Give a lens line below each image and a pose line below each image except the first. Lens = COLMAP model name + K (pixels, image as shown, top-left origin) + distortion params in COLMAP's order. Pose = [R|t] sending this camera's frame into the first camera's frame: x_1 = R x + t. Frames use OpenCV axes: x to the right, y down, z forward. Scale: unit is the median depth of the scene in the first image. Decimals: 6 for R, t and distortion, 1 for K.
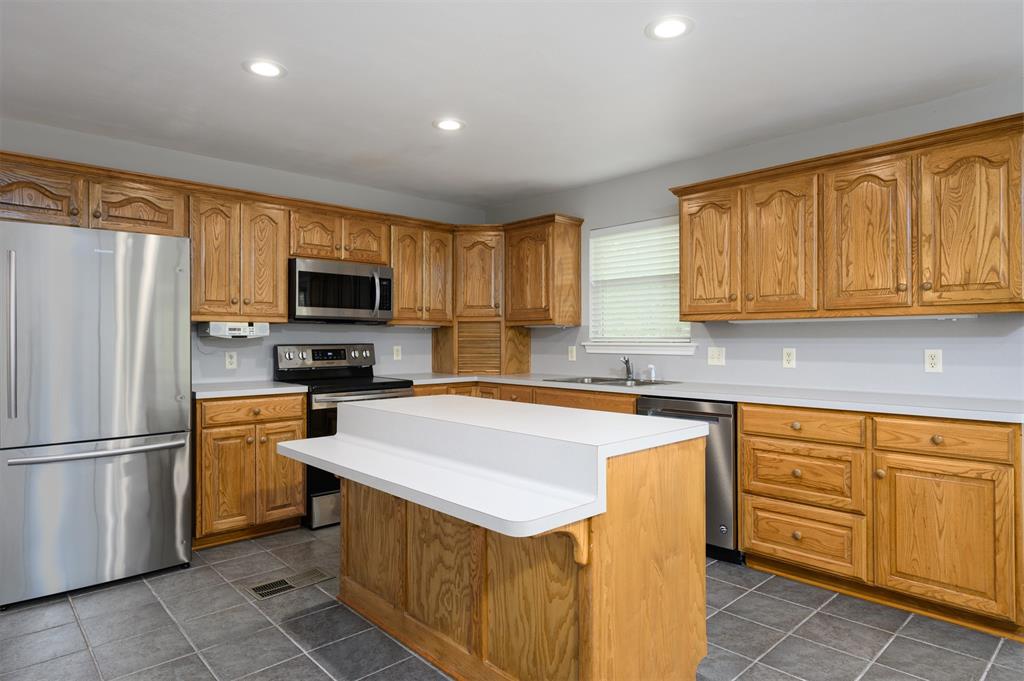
lens RADIAL K [[590.7, 0, 512.0], [0, 590.7, 340.5], [0, 0, 1]] dist [-0.001788, -0.000150]
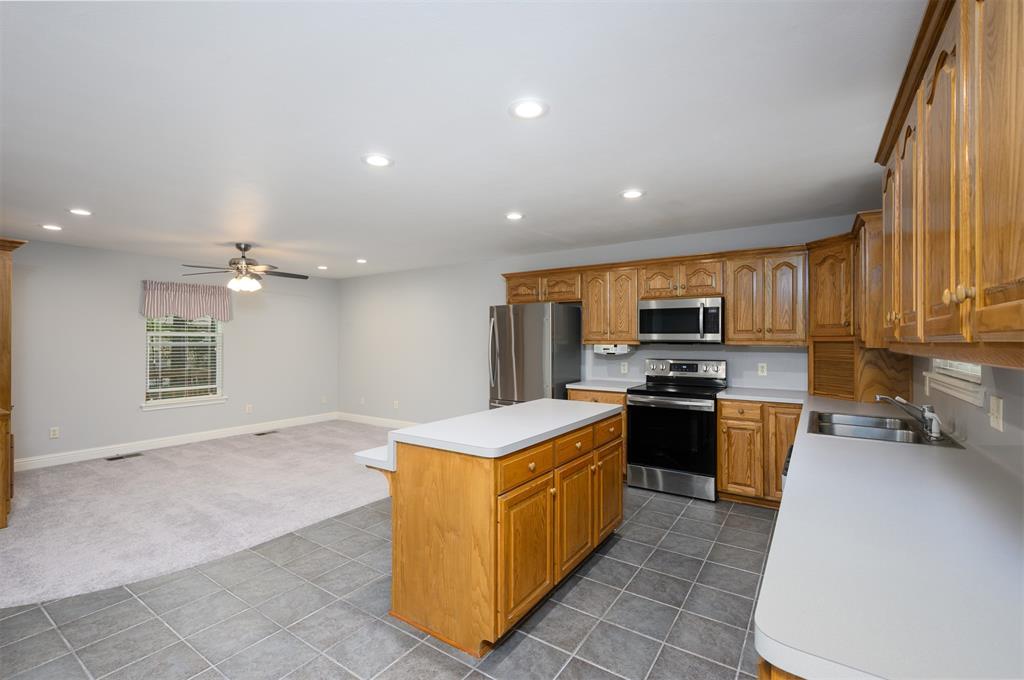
lens RADIAL K [[446.6, 0, 512.0], [0, 446.6, 340.0], [0, 0, 1]] dist [-0.000377, 0.000810]
pose [[0.229098, 0.001130, -0.973403, 0.651996], [-0.002325, 0.999997, 0.000614, -0.042577], [0.973401, 0.002123, 0.229100, 0.444488]]
